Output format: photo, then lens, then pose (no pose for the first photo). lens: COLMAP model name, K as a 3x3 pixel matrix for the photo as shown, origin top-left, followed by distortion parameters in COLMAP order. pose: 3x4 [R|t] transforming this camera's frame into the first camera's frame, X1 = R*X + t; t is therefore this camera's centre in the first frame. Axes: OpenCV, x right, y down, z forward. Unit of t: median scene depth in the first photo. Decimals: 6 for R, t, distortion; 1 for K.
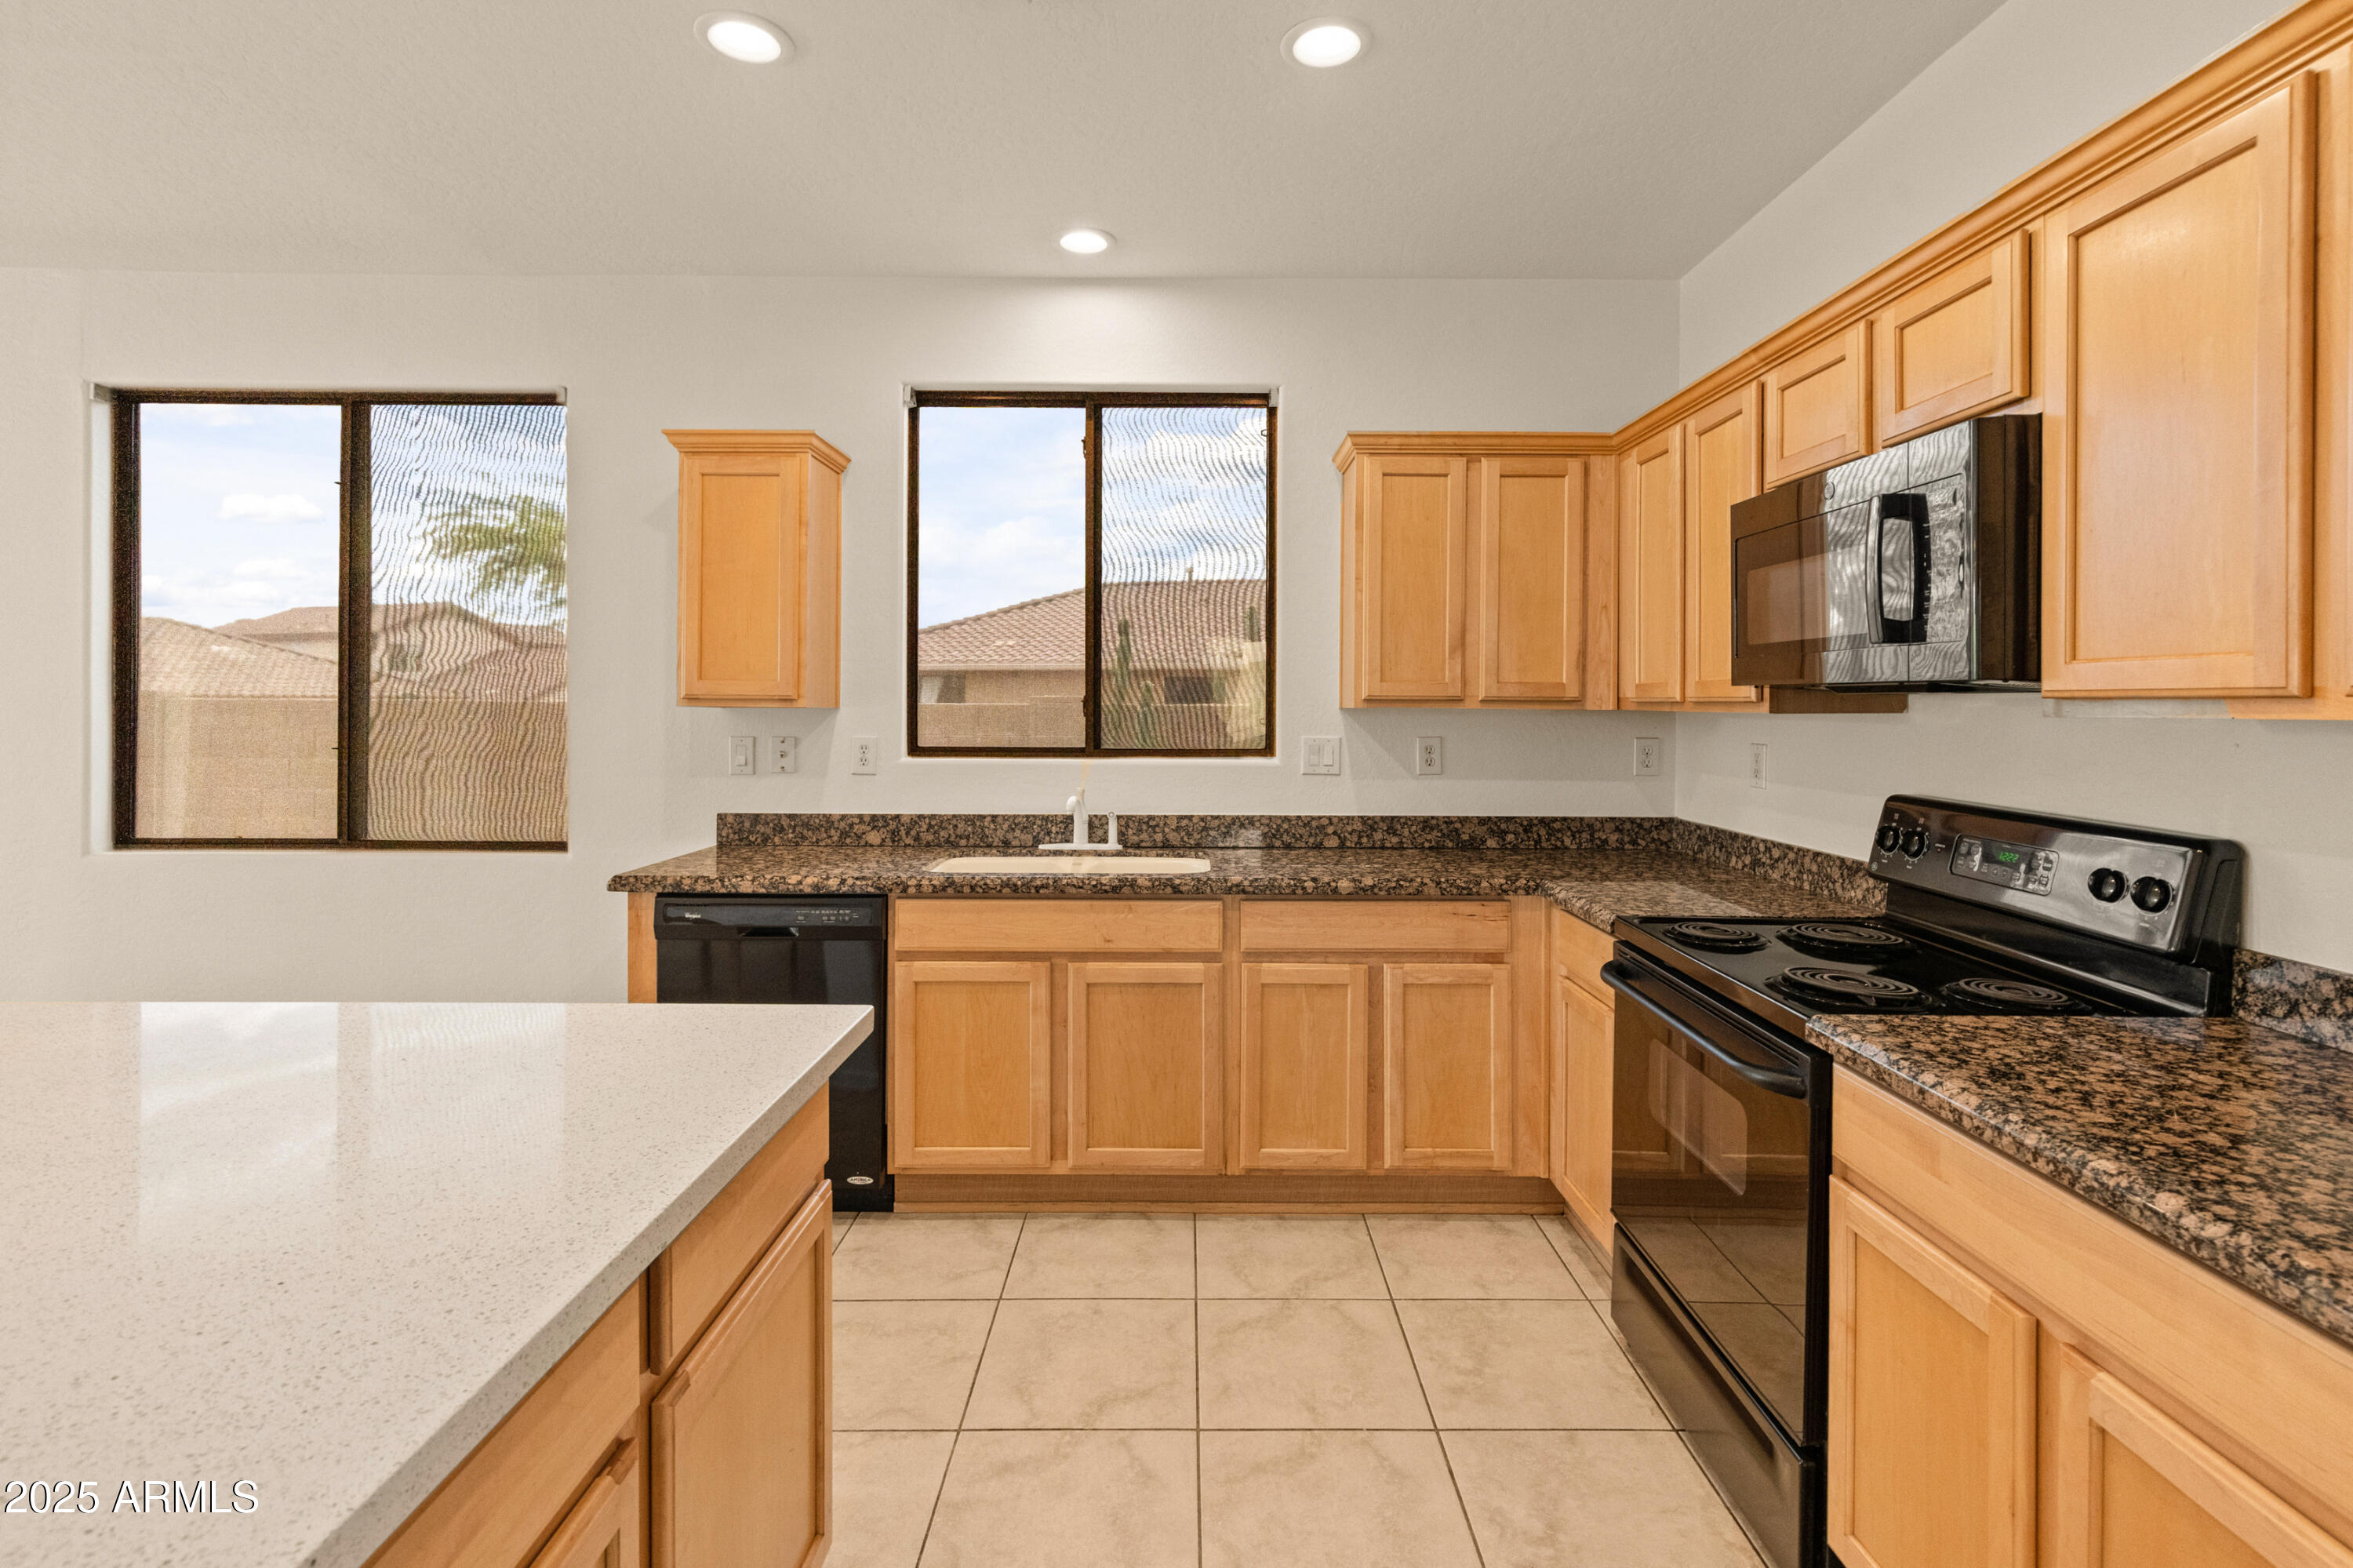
lens RADIAL K [[1109.3, 0, 1193.2], [0, 1109.3, 711.5], [0, 0, 1]] dist [0.008622, -0.001155]
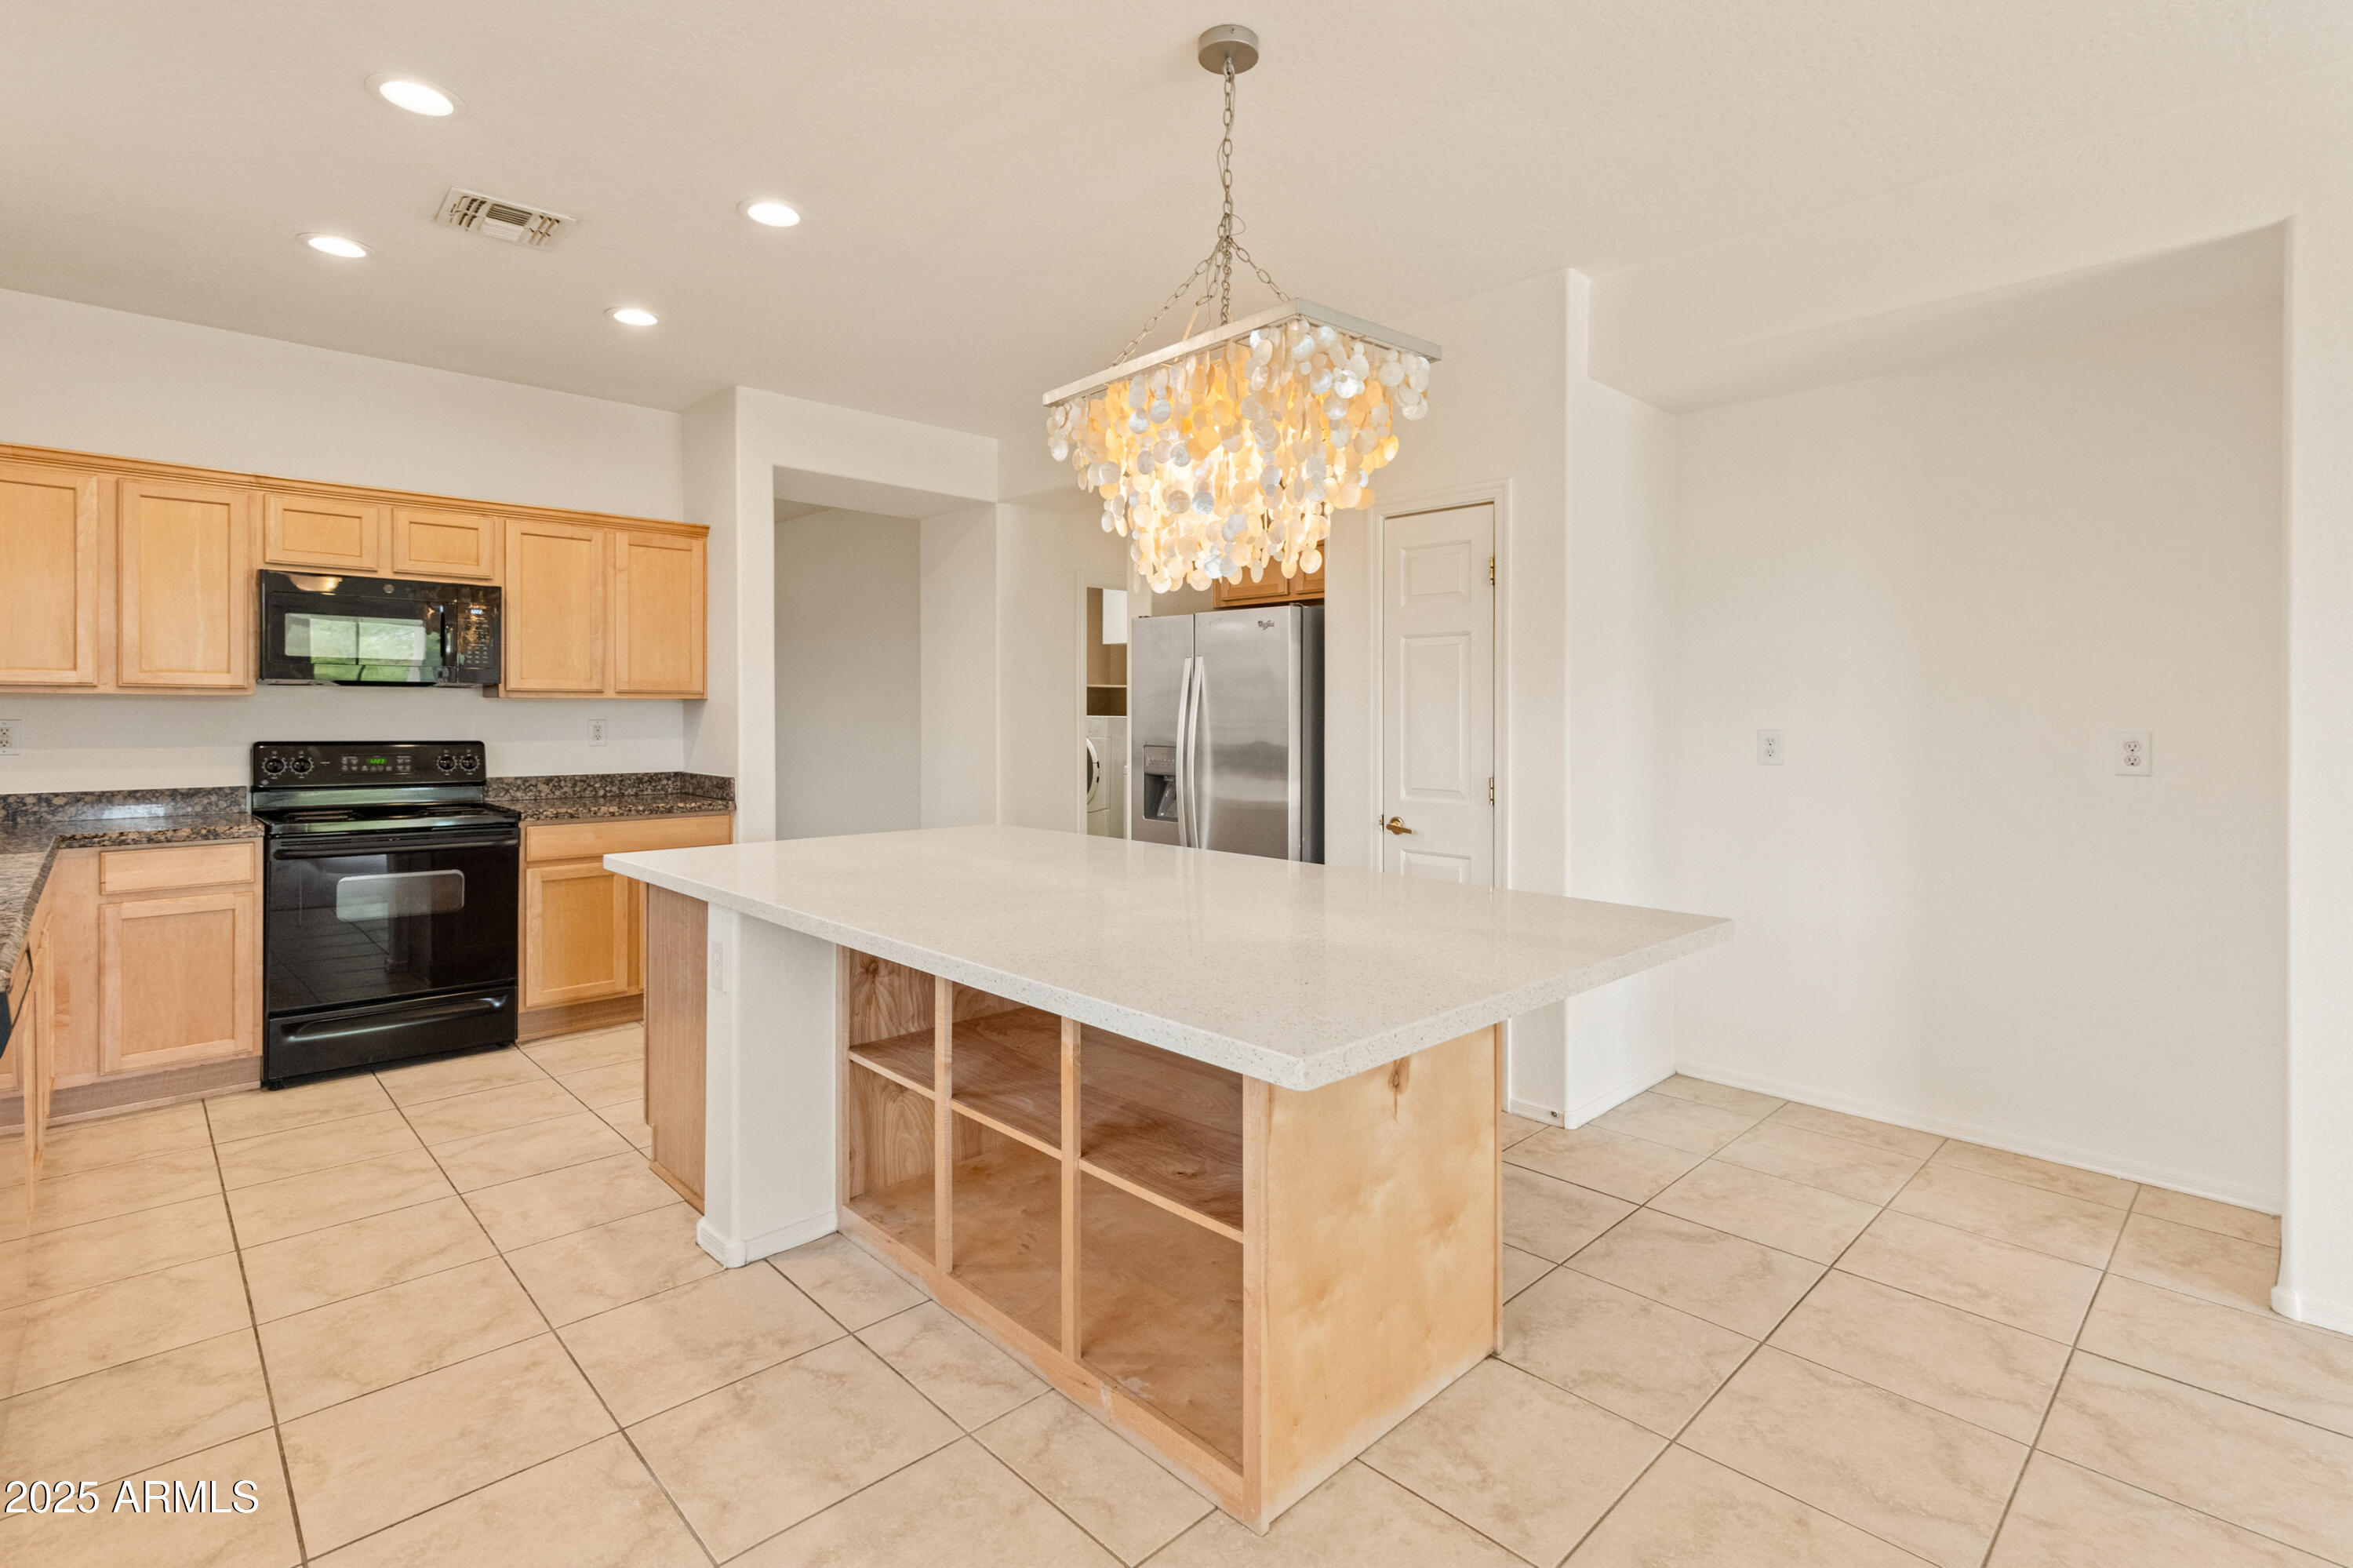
lens RADIAL K [[1109.3, 0, 1193.2], [0, 1109.3, 711.5], [0, 0, 1]] dist [0.008622, -0.001155]
pose [[-0.699828, -0.005759, 0.714288, -1.337703], [0.001407, 0.999954, 0.009441, 0.009127], [-0.714310, 0.007612, -0.699788, 0.934715]]
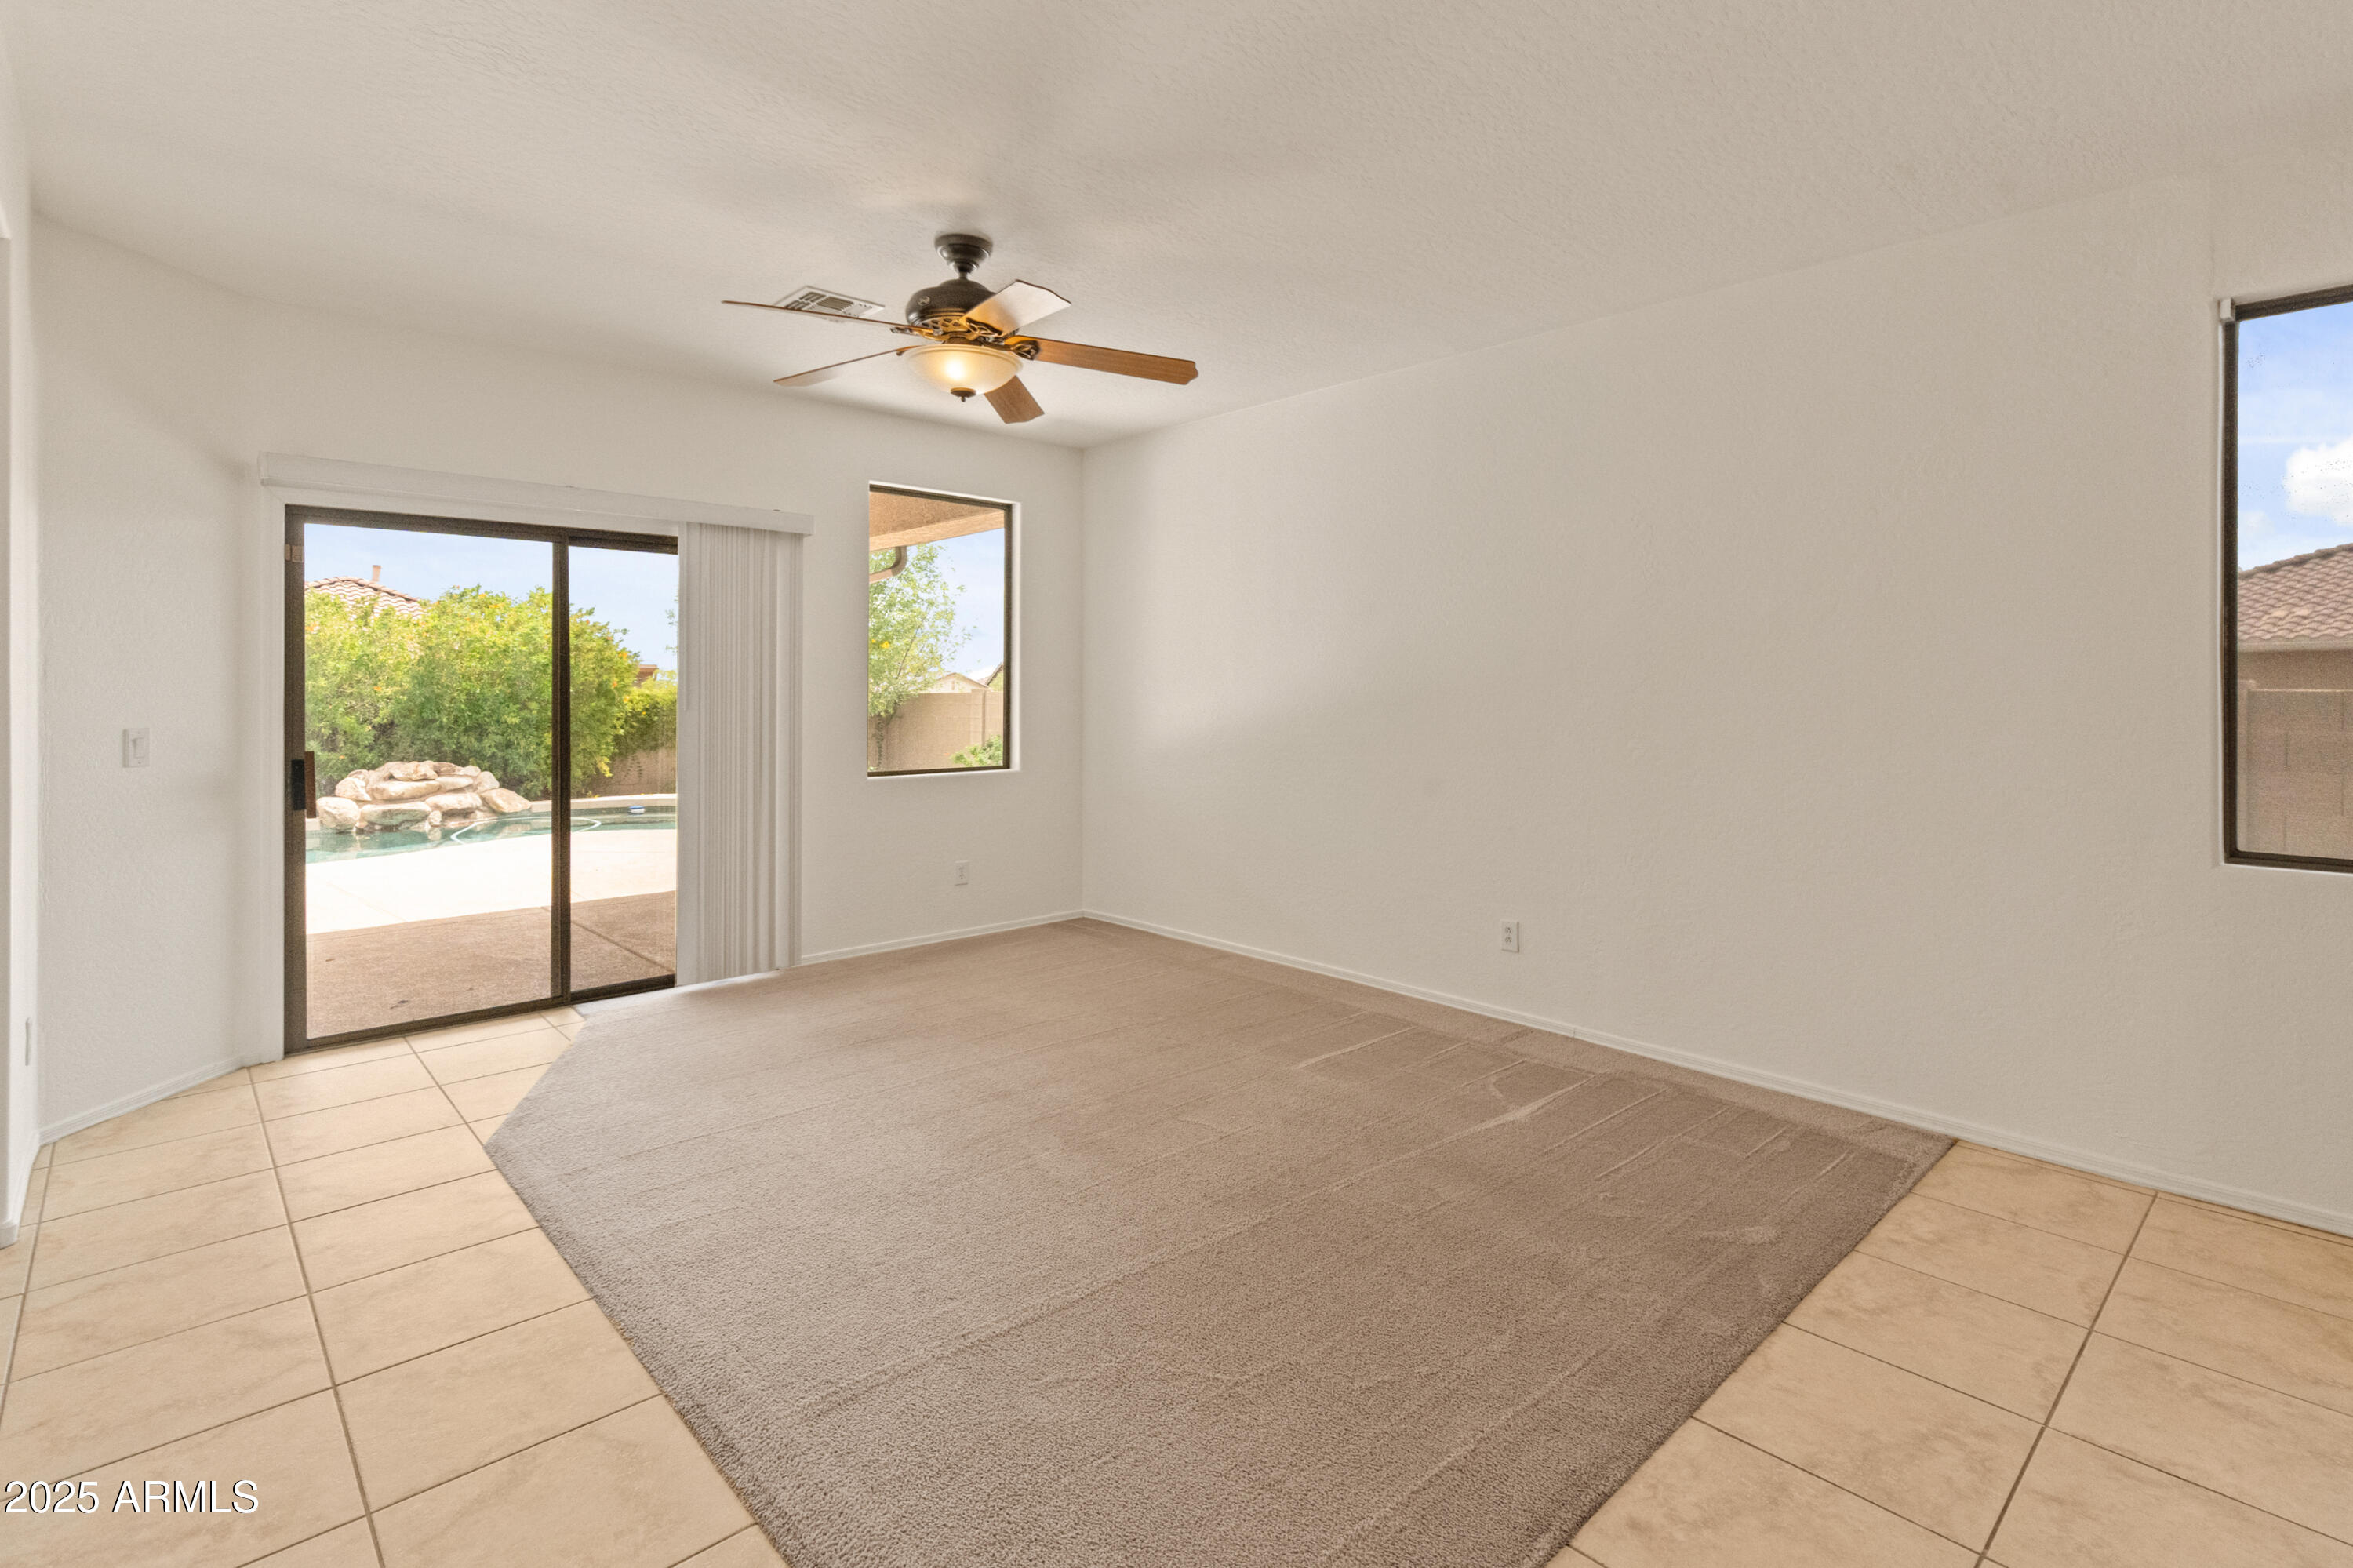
lens RADIAL K [[1109.3, 0, 1193.2], [0, 1109.3, 711.5], [0, 0, 1]] dist [0.008622, -0.001155]
pose [[0.683197, 0.009798, -0.730168, -1.069623], [-0.005816, 0.999951, 0.007977, 0.012894], [0.730211, -0.001203, 0.683221, -0.143344]]
